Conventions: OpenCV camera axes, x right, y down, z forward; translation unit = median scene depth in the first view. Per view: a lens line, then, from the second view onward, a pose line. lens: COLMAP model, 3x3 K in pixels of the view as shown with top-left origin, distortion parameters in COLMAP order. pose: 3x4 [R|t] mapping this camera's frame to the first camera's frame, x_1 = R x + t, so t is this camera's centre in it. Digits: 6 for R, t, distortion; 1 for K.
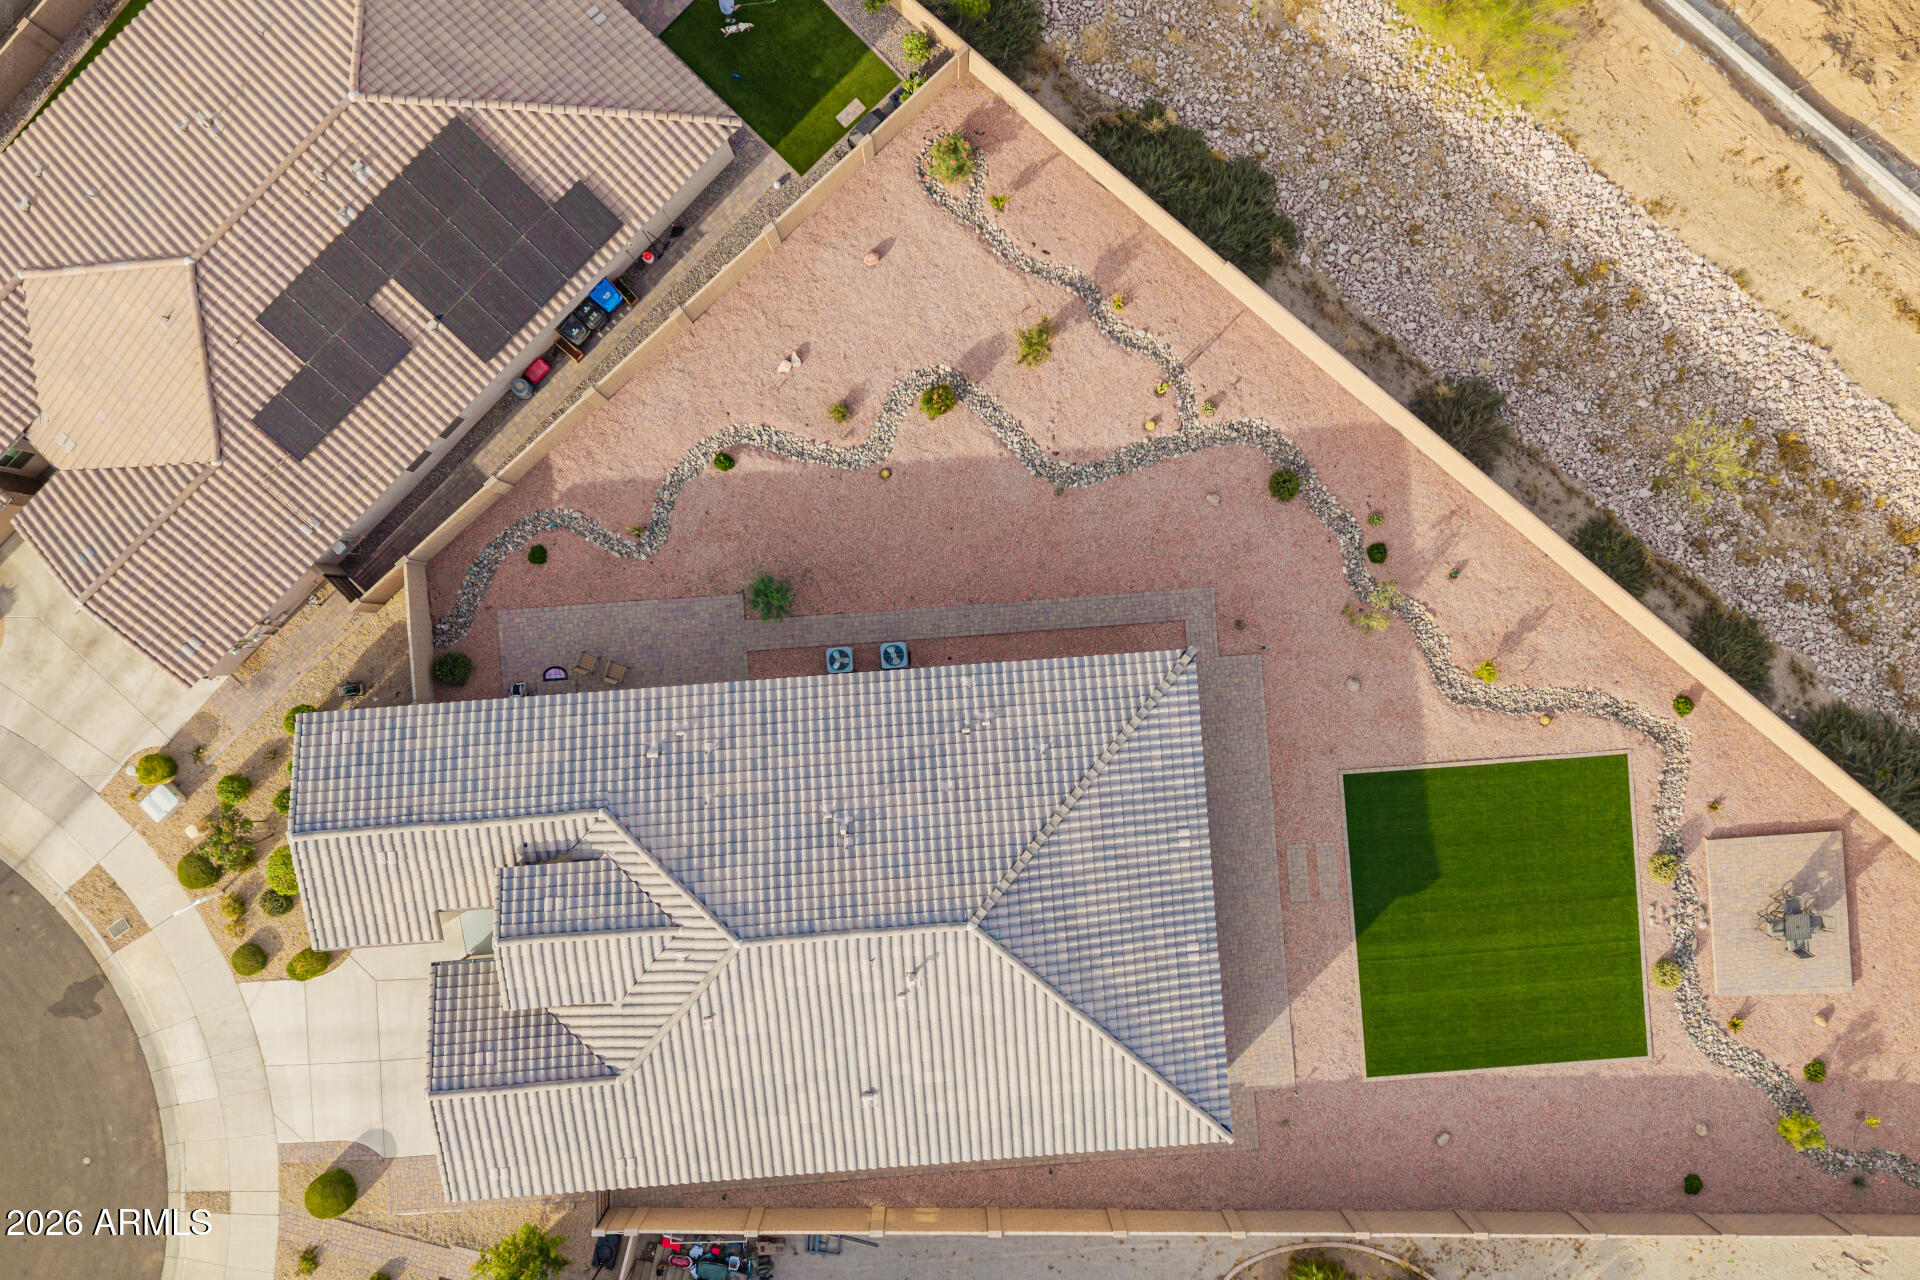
lens RADIAL K [[1514.2, 0, 968.7], [0, 1514.2, 638.7], [0, 0, 1]] dist [0.081168, -0.134168]
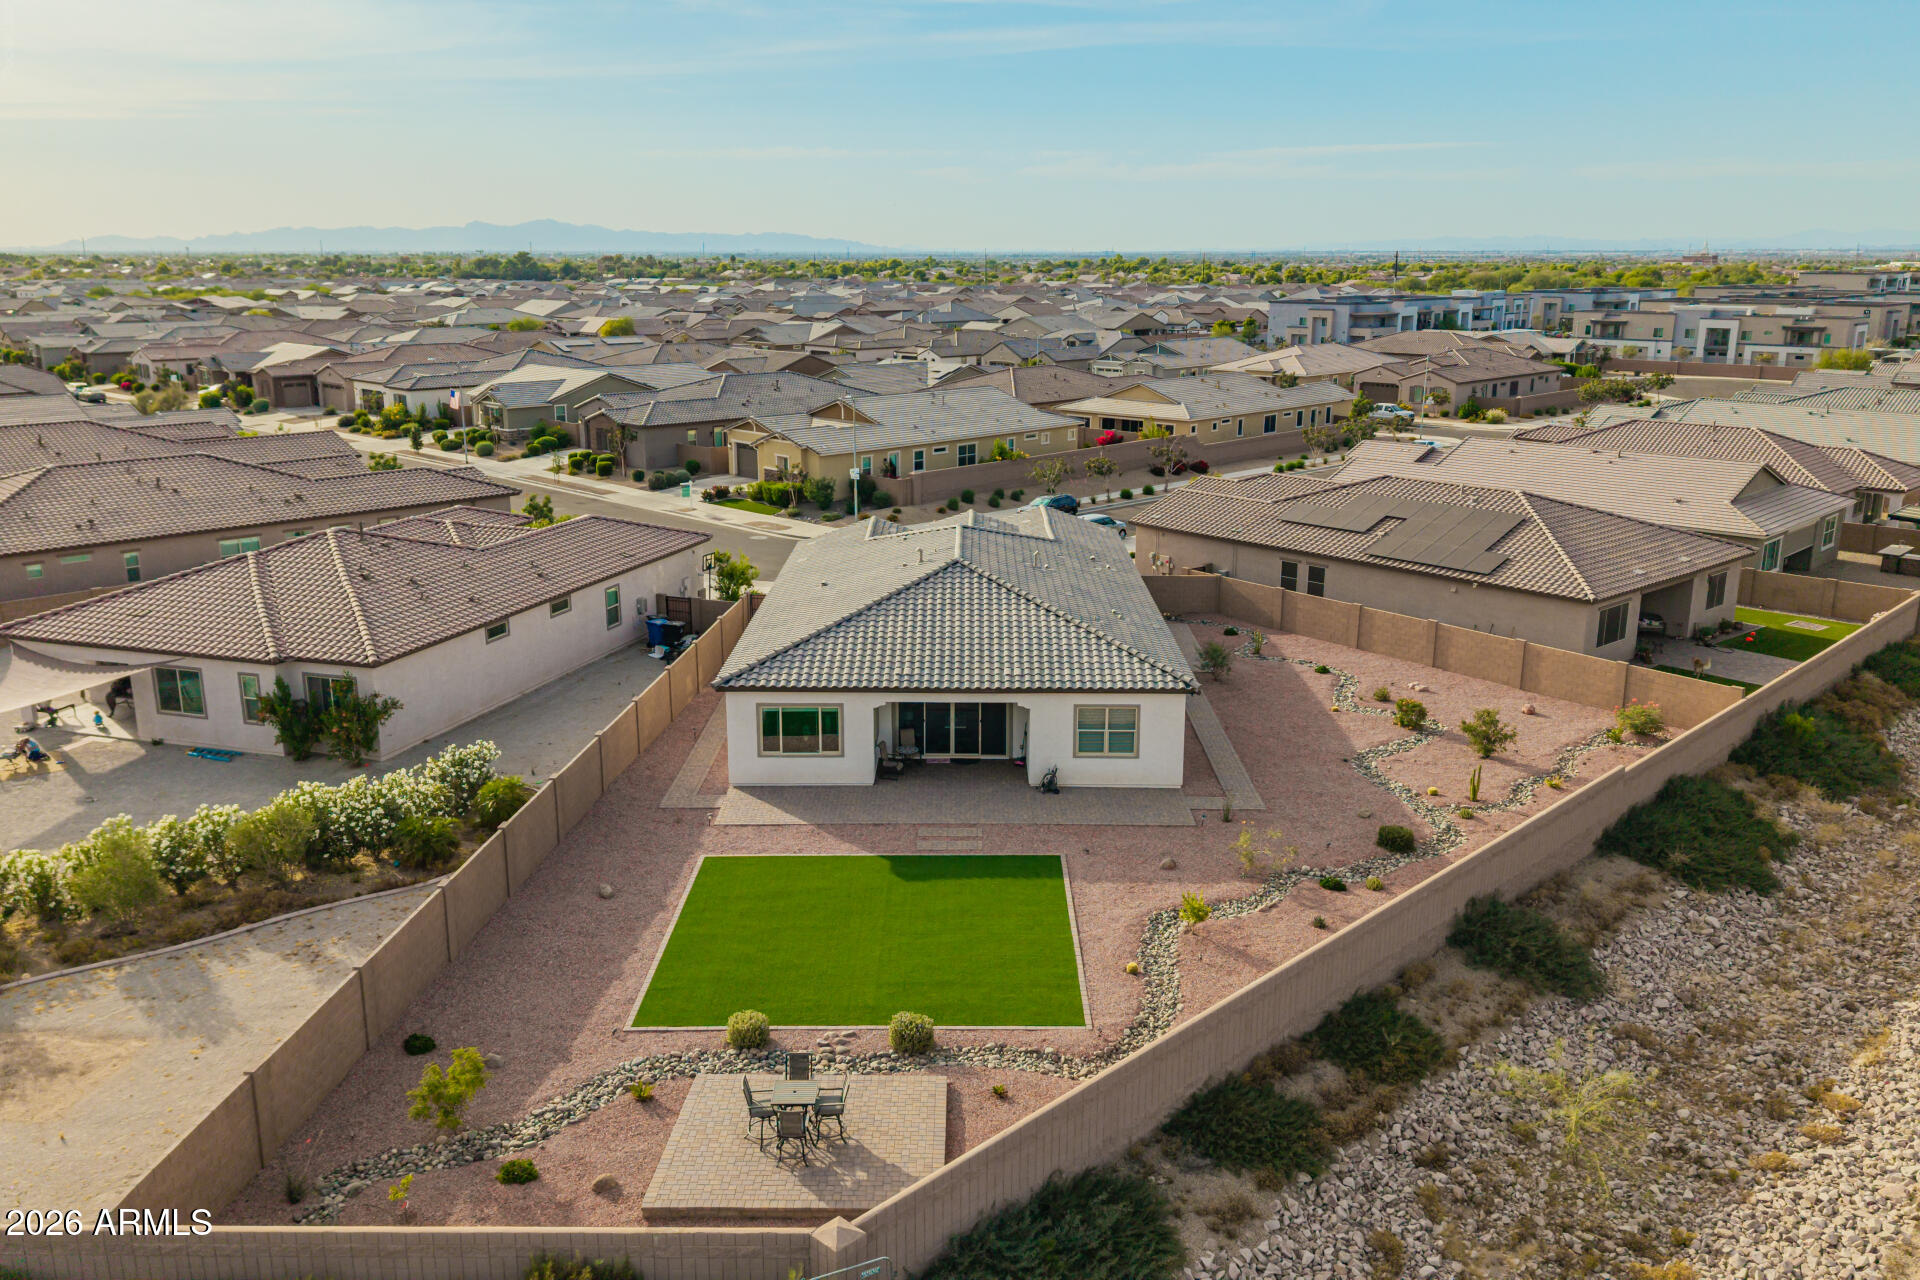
lens RADIAL K [[1517.9, 0, 968.5], [0, 1517.9, 633.3], [0, 0, 1]] dist [0.058078, -0.070768]
pose [[-0.073398, 0.221850, -0.972315, 1.135027], [-0.997285, -0.022174, 0.070223, 0.090427], [-0.005982, 0.974829, 0.222875, 0.749237]]
